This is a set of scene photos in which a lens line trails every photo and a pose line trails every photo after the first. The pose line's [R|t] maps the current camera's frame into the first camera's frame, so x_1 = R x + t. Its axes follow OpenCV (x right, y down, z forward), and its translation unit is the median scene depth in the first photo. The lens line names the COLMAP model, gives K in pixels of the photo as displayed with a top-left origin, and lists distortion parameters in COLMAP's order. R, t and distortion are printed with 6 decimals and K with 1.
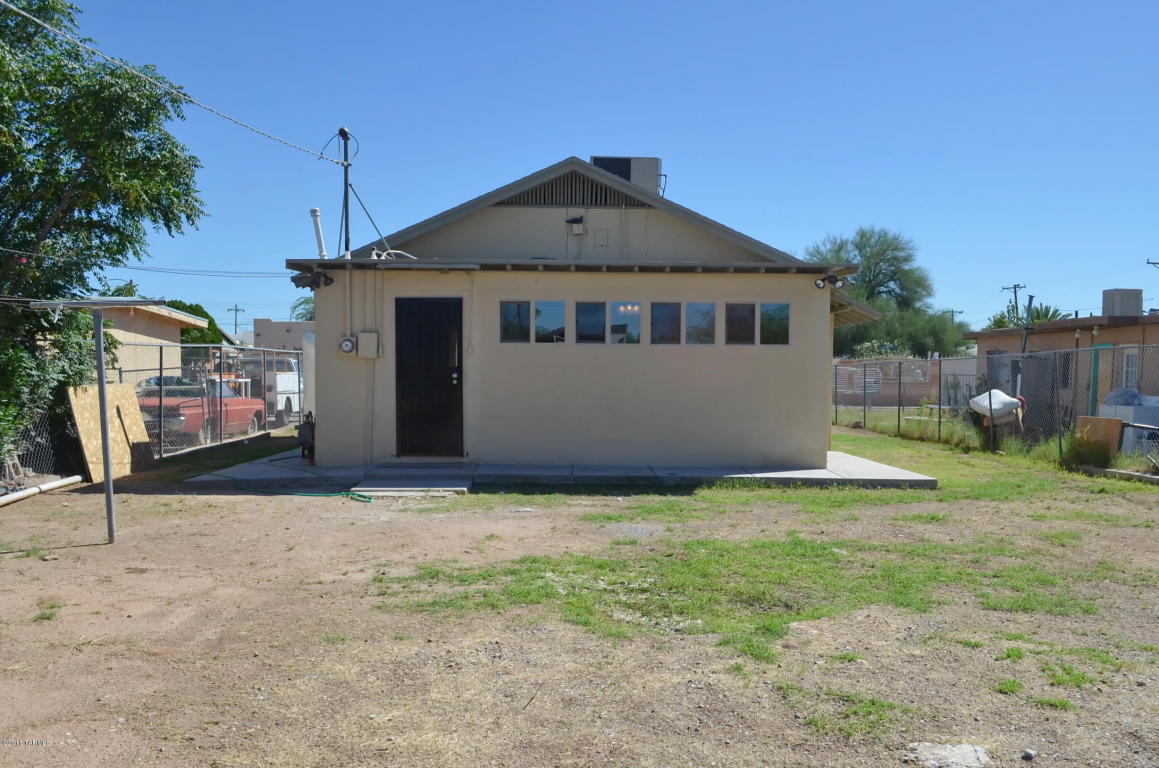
lens RADIAL K [[975.2, 0, 579.5], [0, 975.2, 384.0], [0, 0, 1]] dist [-0.051531, -0.010359]
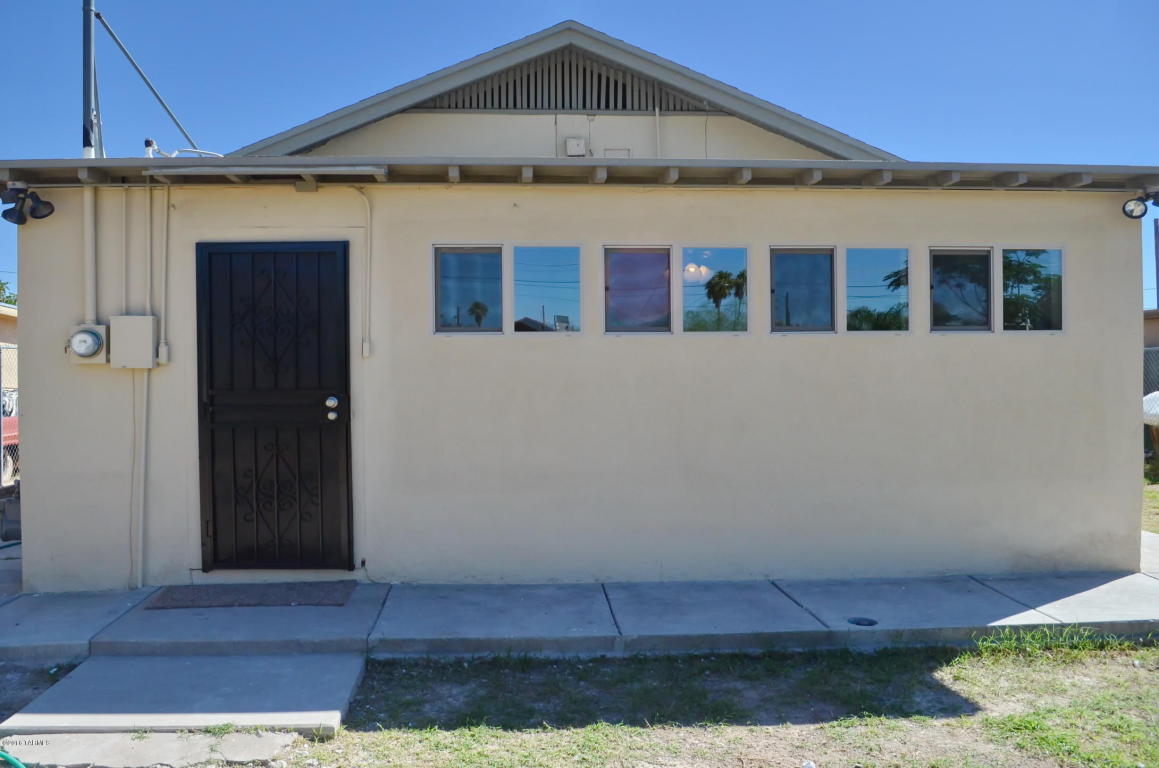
lens RADIAL K [[975.2, 0, 579.5], [0, 975.2, 384.0], [0, 0, 1]] dist [-0.051531, -0.010359]
pose [[0.975187, 0.005701, -0.221307, 0.098476], [-0.001959, 0.999851, 0.017122, -0.026495], [0.221372, -0.016263, 0.975054, 0.561888]]
